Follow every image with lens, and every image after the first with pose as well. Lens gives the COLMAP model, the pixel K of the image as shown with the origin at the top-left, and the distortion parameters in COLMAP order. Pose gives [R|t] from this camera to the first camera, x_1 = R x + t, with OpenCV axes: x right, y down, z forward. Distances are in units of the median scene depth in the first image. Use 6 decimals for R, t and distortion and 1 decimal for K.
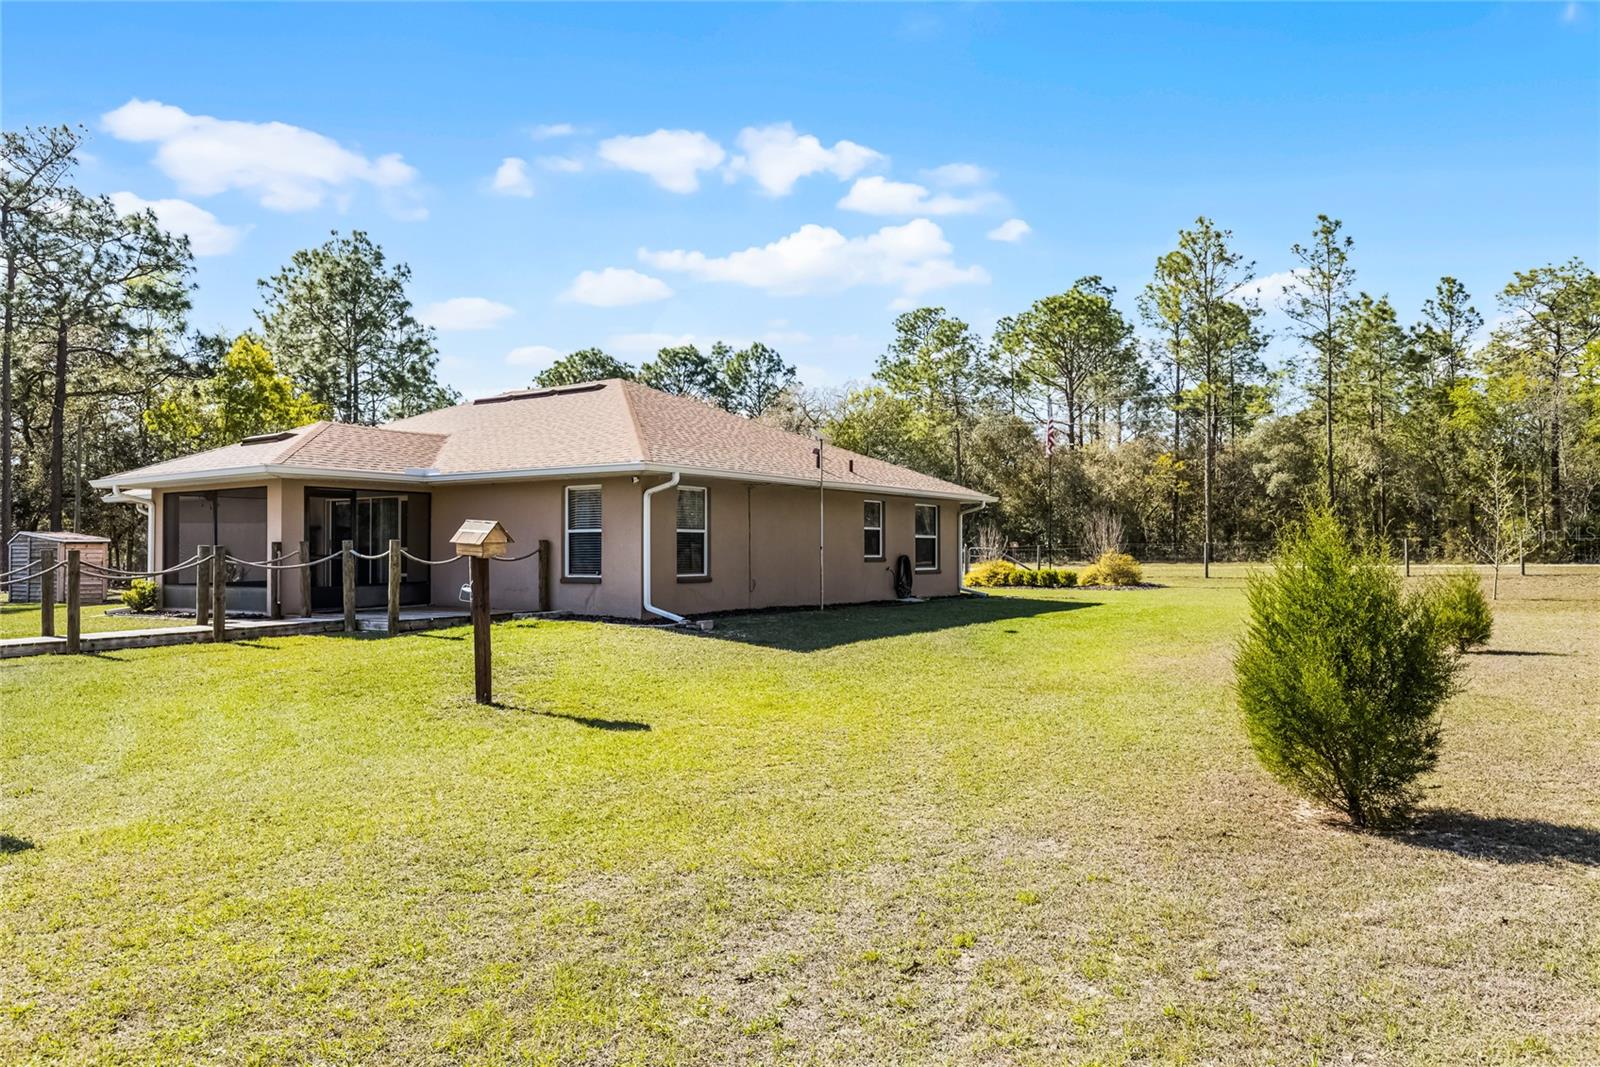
lens RADIAL K [[1096.2, 0, 797.0], [0, 1096.2, 527.0], [0, 0, 1]] dist [-0.000427, 0.001545]
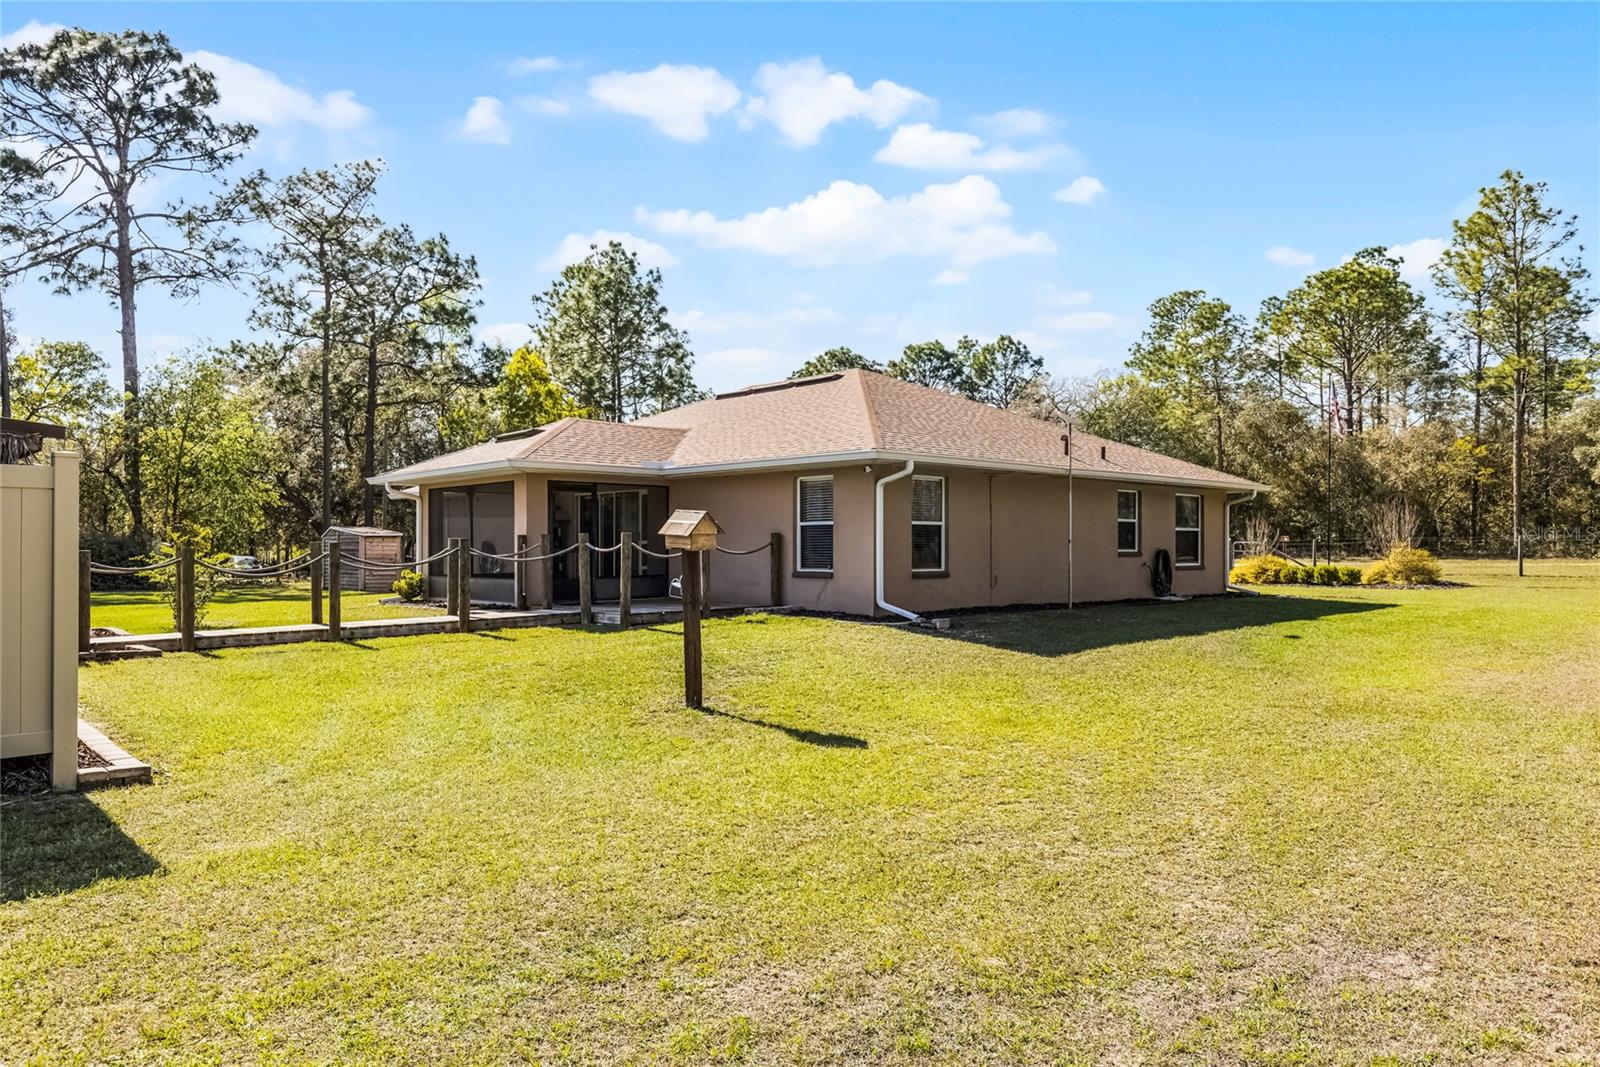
lens RADIAL K [[1066.4, 0, 798.5], [0, 1066.4, 541.0], [0, 0, 1]] dist [-0.006527, -0.001599]
pose [[0.974185, 0.000383, -0.225752, 0.000842], [0.003630, 0.999843, 0.017361, 0.000853], [0.225723, -0.017732, 0.974030, 0.026181]]
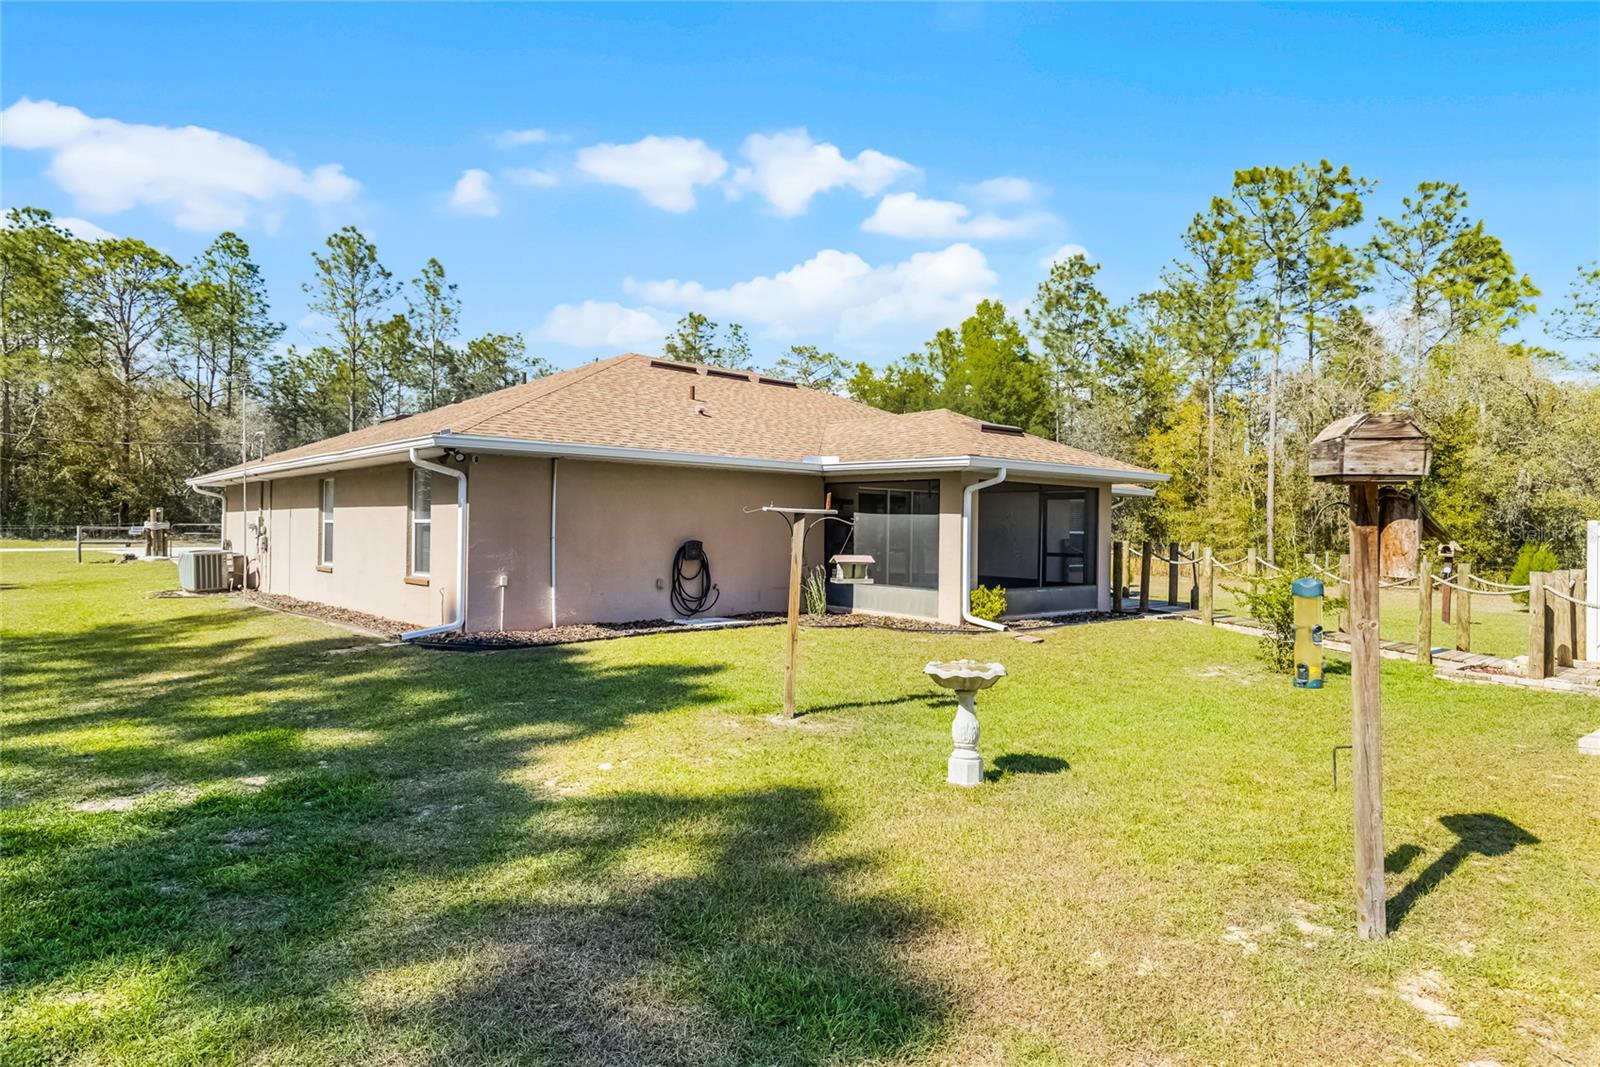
lens RADIAL K [[940.4, 0, 804.3], [0, 940.4, 533.1], [0, 0, 1]] dist [-0.017008, 0.015810]
pose [[0.244104, 0.006580, 0.969727, -0.447016], [-0.038384, 0.999259, 0.002882, 0.004296], [-0.968989, -0.037925, 0.244176, 0.332583]]
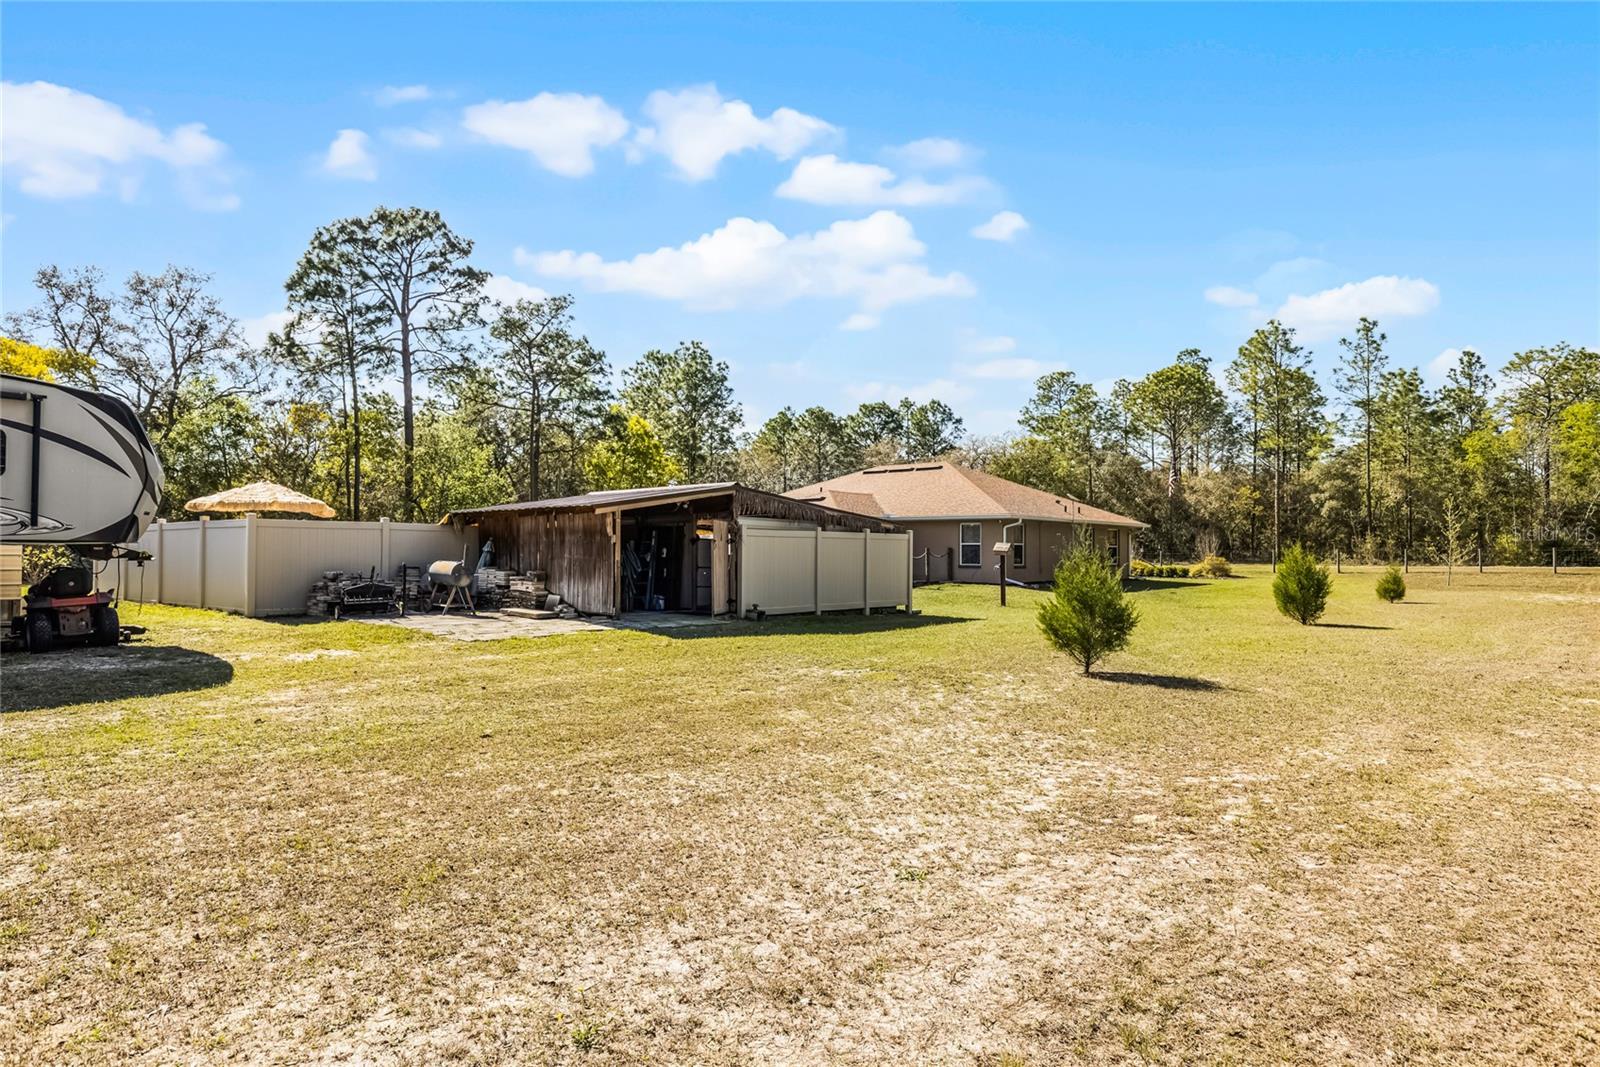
lens RADIAL K [[940.4, 0, 804.3], [0, 940.4, 533.1], [0, 0, 1]] dist [-0.017008, 0.015810]
pose [[0.993570, 0.006776, -0.113015, -0.098424], [-0.006511, 0.999975, 0.002718, -0.006664], [0.113030, -0.001965, 0.993590, -0.282129]]
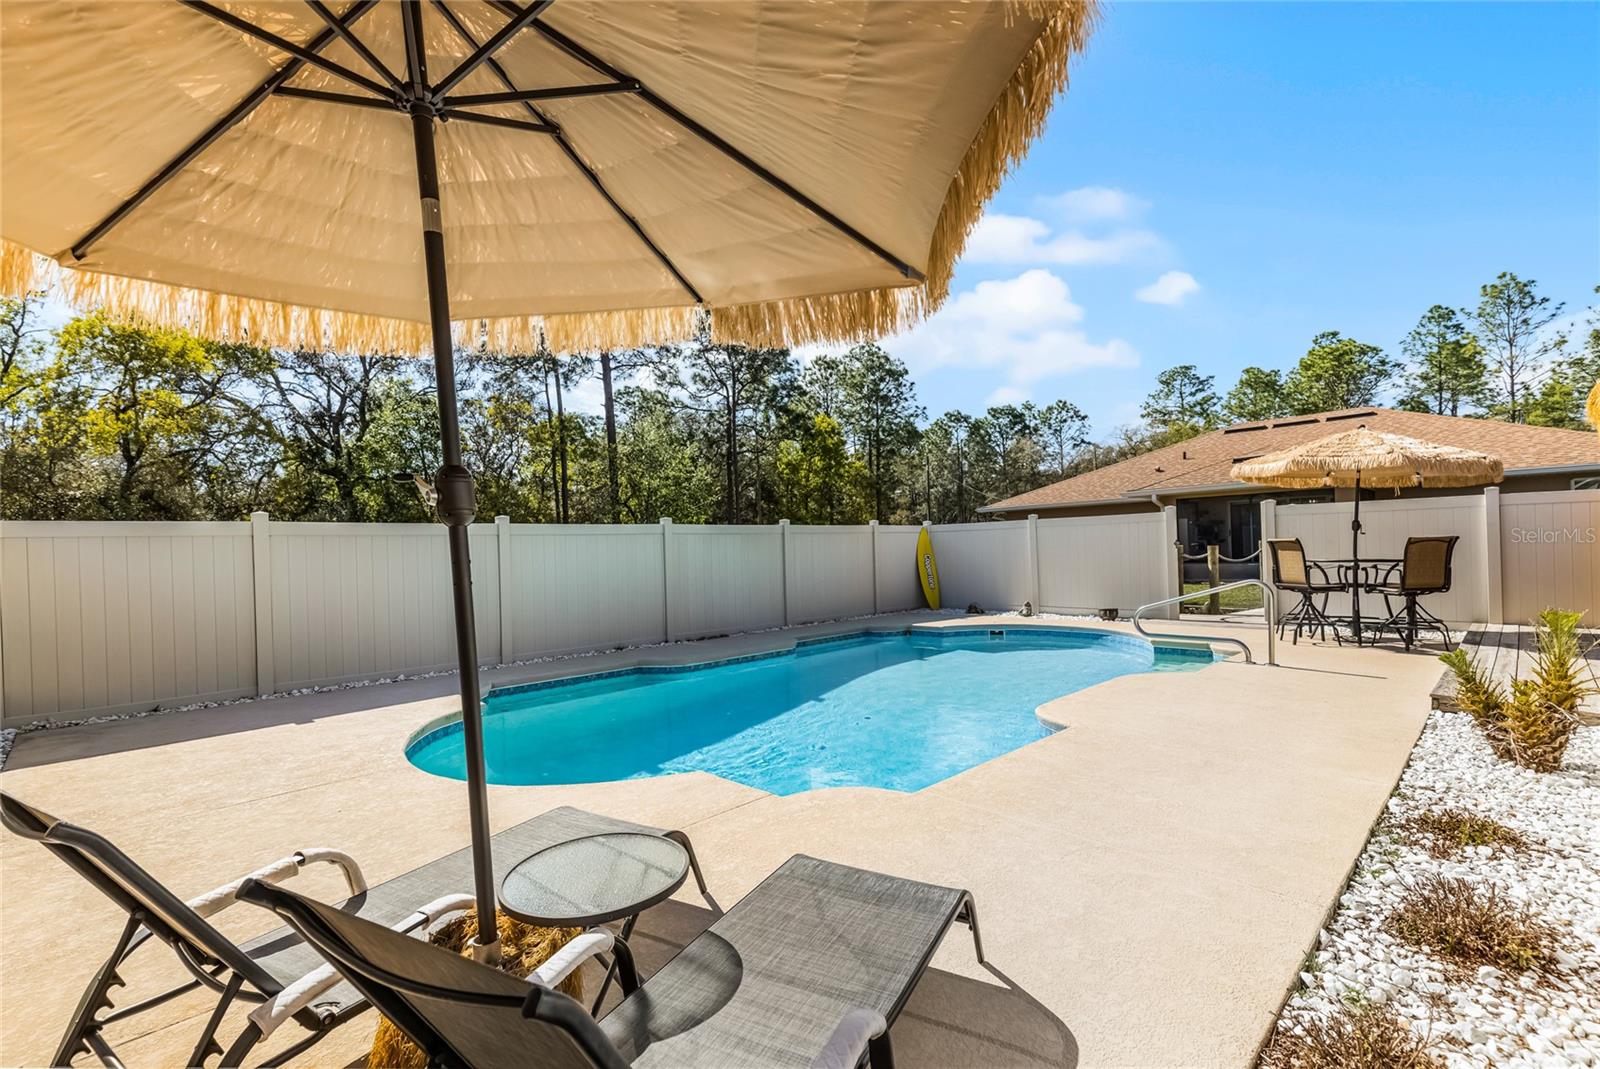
lens RADIAL K [[716.1, 0, 799.0], [0, 716.1, 547.4], [0, 0, 1]] dist [0.003934, 0.000100]
pose [[0.979201, -0.028338, -0.200904, -0.300669], [0.032808, 0.999282, 0.018956, -0.000717], [0.200222, -0.025154, 0.979428, -0.011167]]
